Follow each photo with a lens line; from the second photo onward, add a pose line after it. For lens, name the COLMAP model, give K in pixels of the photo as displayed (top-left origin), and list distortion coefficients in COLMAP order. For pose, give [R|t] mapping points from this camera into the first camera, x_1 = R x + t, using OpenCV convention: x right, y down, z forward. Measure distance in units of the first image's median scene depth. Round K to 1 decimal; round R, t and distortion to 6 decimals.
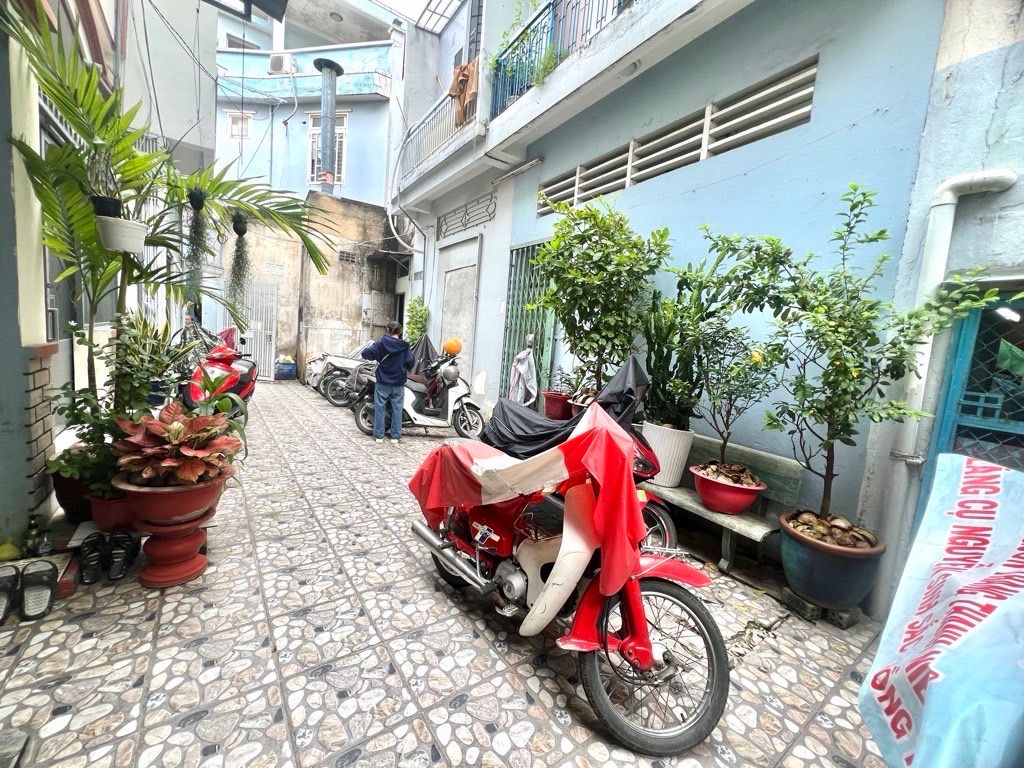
lens RADIAL K [[410.9, 0, 511.8], [0, 410.9, 381.8], [0, 0, 1]] dist [-0.002964, 0.000005]
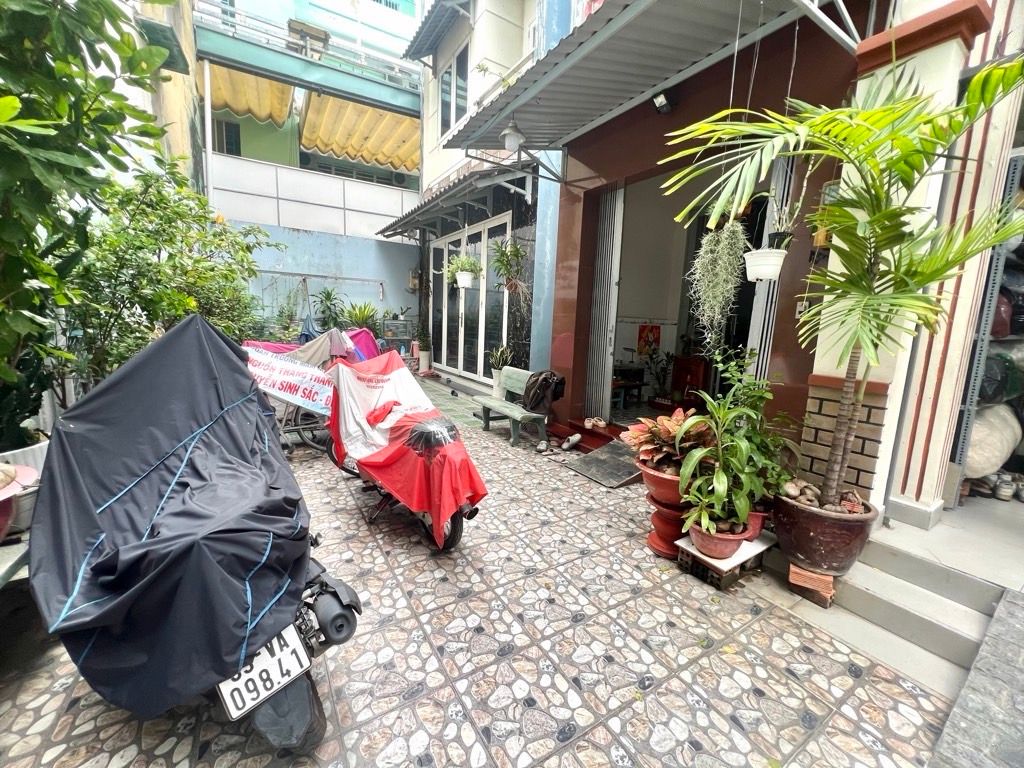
lens RADIAL K [[410.9, 0, 507.8], [0, 410.9, 381.0], [0, 0, 1]] dist [-0.002964, 0.000005]
pose [[-0.986784, -0.146918, 0.068353, -0.323844], [-0.125729, 0.960310, 0.248992, -0.205838], [-0.102221, 0.237107, -0.966091, 1.825338]]
